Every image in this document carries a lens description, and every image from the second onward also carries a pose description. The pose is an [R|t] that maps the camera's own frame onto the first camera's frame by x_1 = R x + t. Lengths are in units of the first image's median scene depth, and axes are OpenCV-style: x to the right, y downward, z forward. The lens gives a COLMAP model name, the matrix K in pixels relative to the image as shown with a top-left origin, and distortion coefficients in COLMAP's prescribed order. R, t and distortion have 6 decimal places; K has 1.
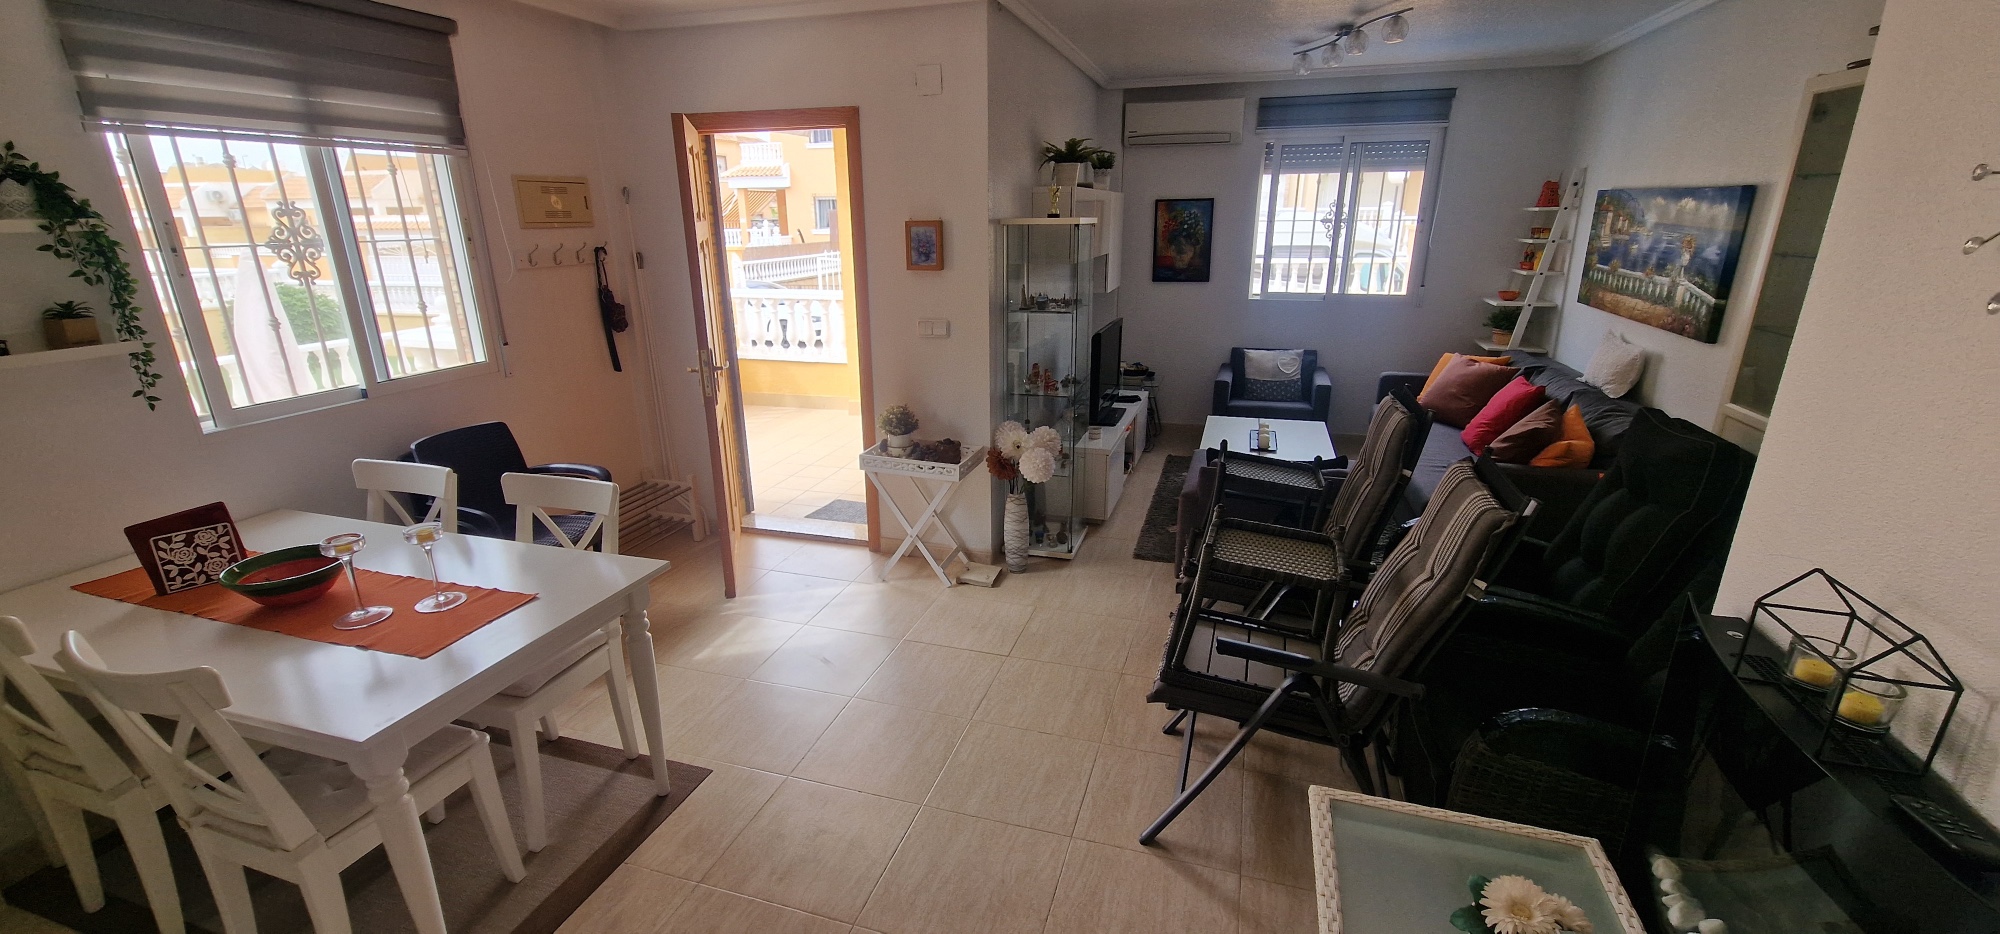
lens RADIAL K [[832.7, 0, 993.9], [0, 832.7, 492.3], [0, 0, 1]] dist [-0.007661, -0.000296]
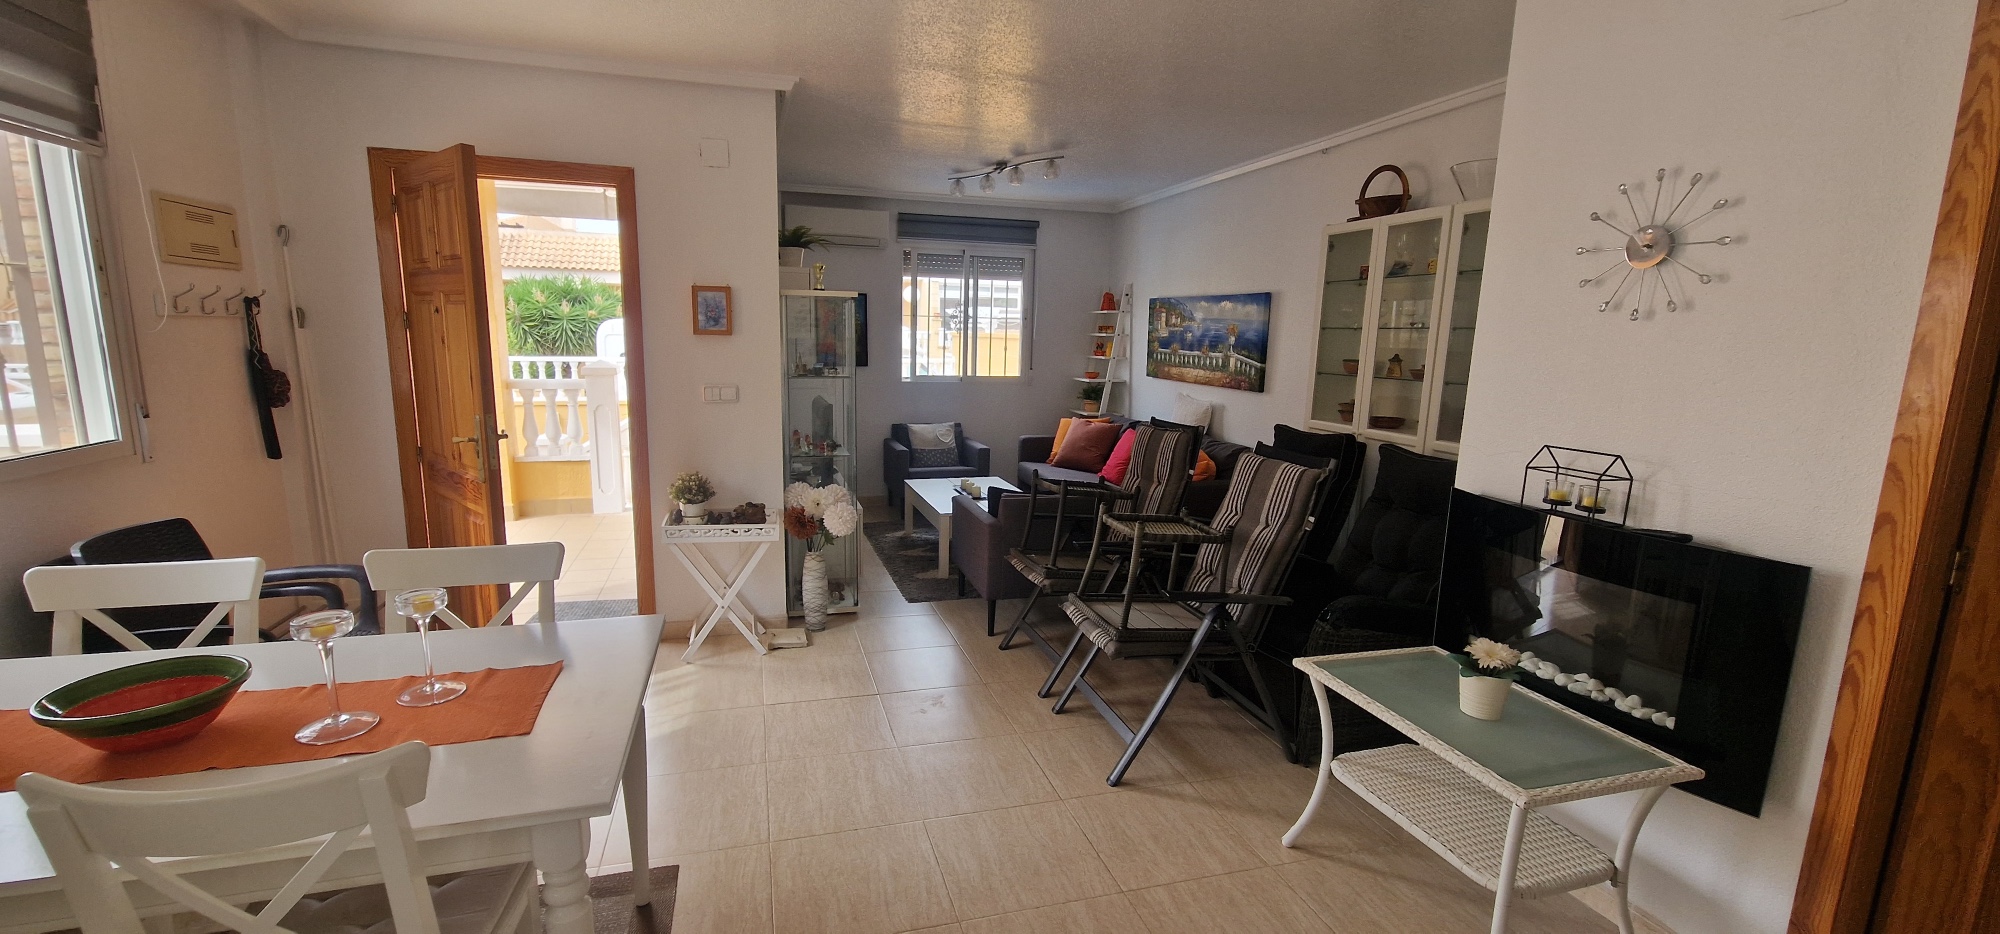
lens RADIAL K [[832.7, 0, 993.9], [0, 832.7, 492.3], [0, 0, 1]] dist [-0.007661, -0.000296]
pose [[0.823352, -0.076825, 0.562308, -0.356555], [0.151321, 0.984645, -0.087043, 0.051706], [-0.546986, 0.156757, 0.822334, 0.029381]]
